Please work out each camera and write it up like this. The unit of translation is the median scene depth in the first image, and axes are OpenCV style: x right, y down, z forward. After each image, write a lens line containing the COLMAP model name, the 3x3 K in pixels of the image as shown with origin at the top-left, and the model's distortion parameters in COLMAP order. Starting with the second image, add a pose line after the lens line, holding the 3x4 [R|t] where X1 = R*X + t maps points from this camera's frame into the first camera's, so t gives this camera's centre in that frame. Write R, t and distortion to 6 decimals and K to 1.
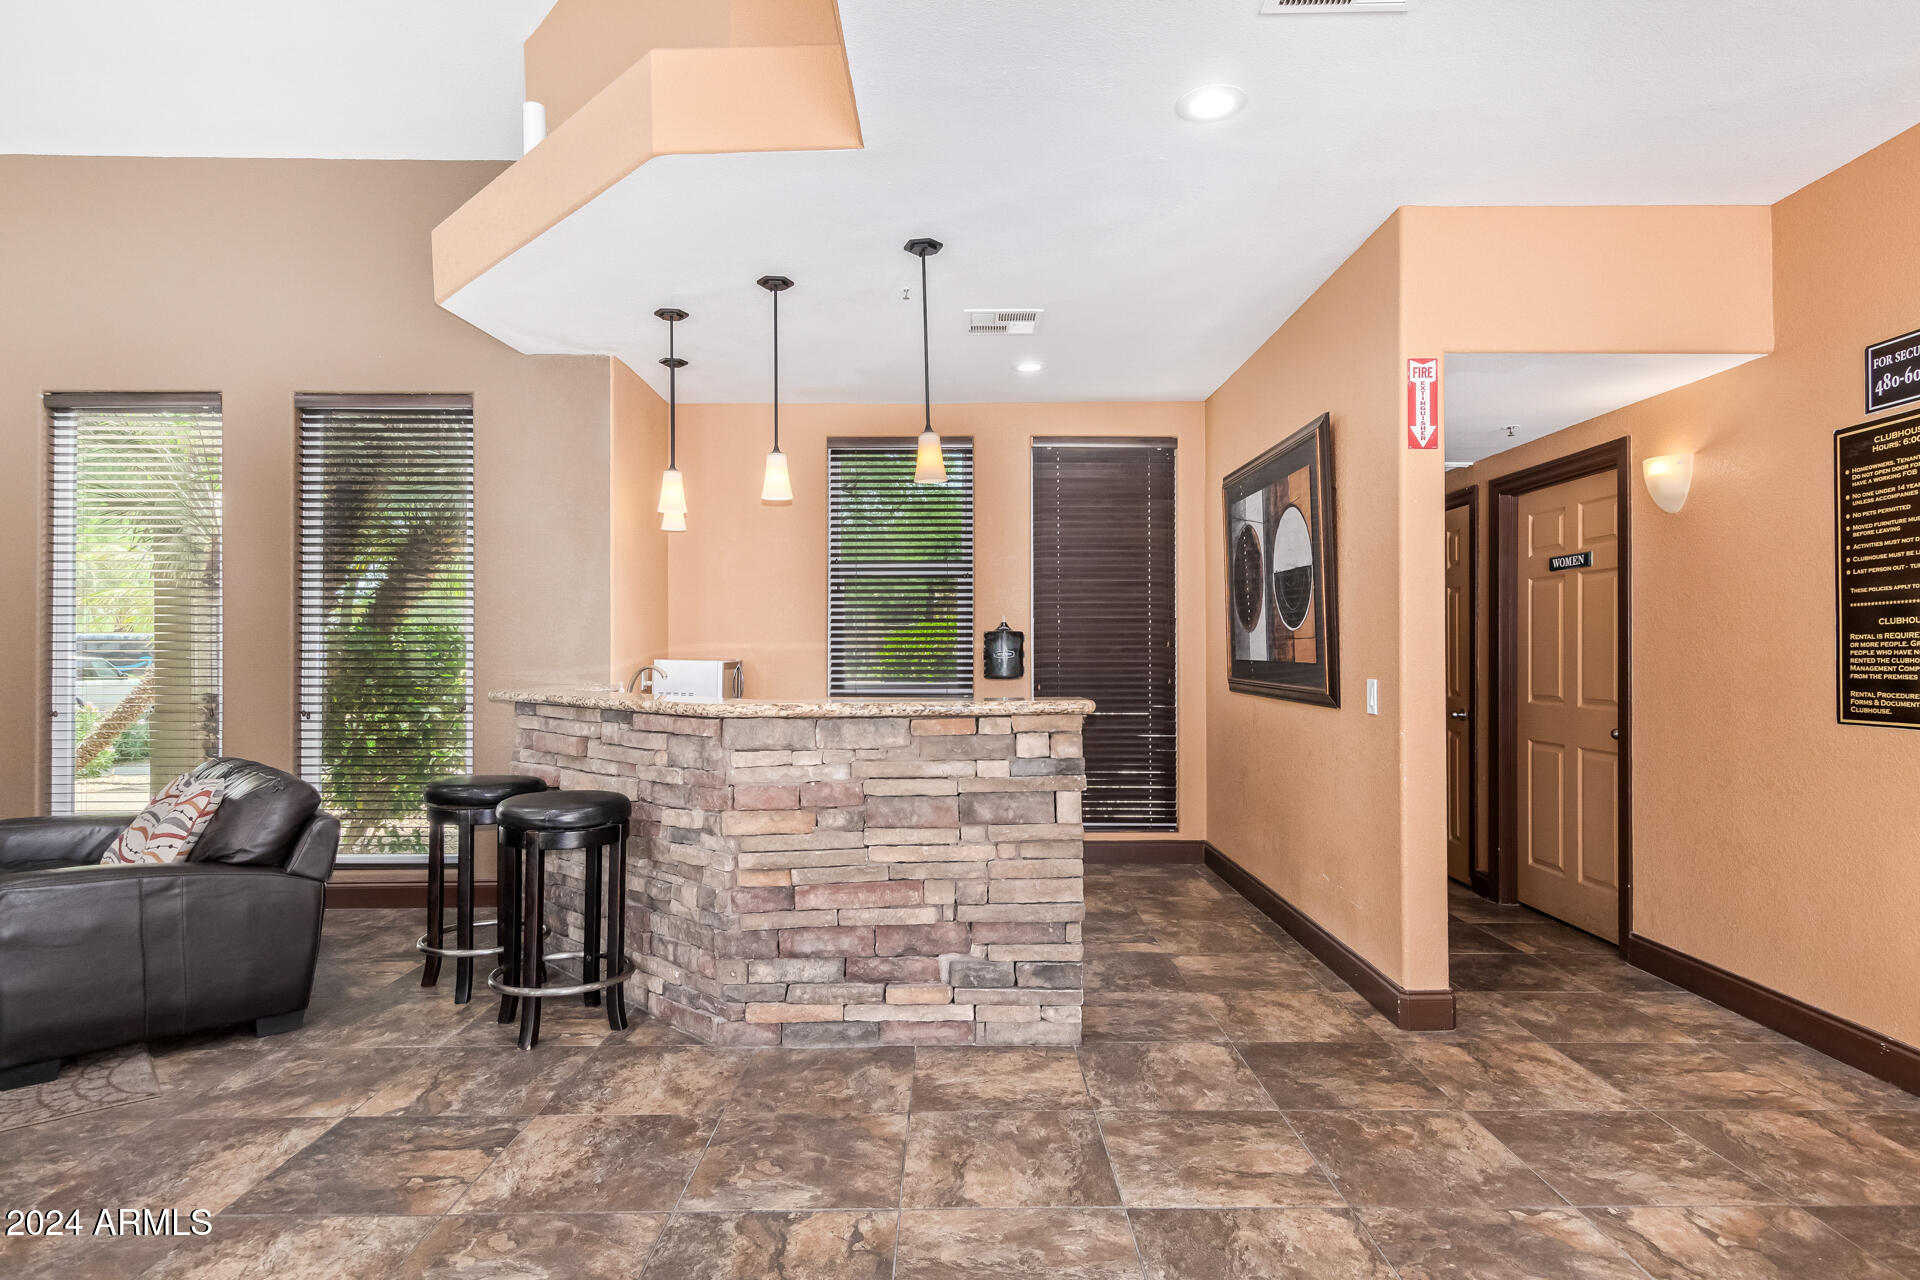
lens RADIAL K [[1038.7, 0, 960.0], [0, 1038.7, 640.0], [0, 0, 1]] dist [-0.000470, -0.000243]
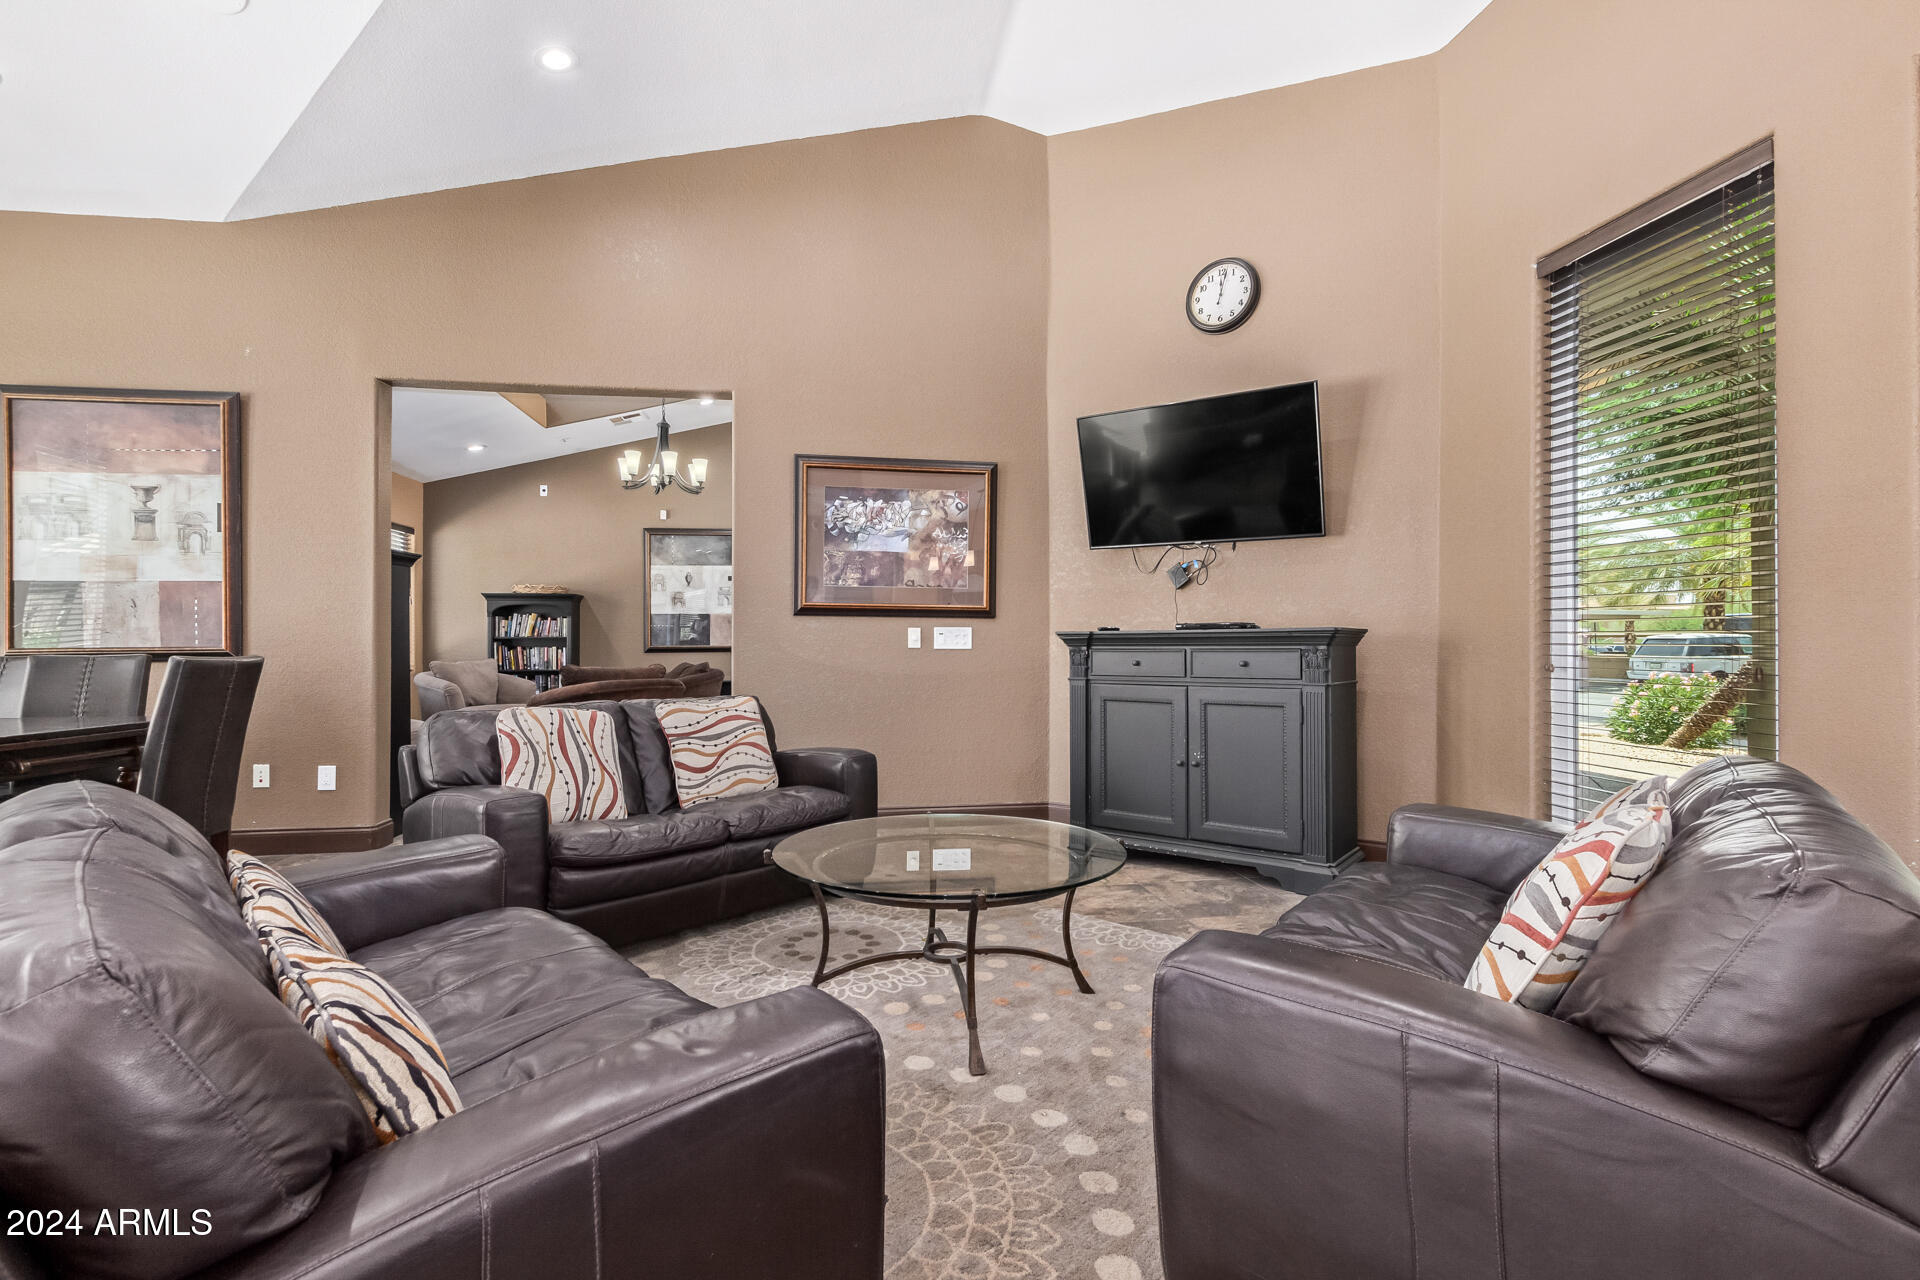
lens RADIAL K [[895.4, 0, 977.1], [0, 895.4, 636.2], [0, 0, 1]] dist [-0.002448, -0.000217]
pose [[0.156911, -0.004344, -0.987603, -0.419447], [0.017731, 0.999842, -0.001581, 0.061224], [0.987454, -0.017264, 0.156963, 0.707045]]
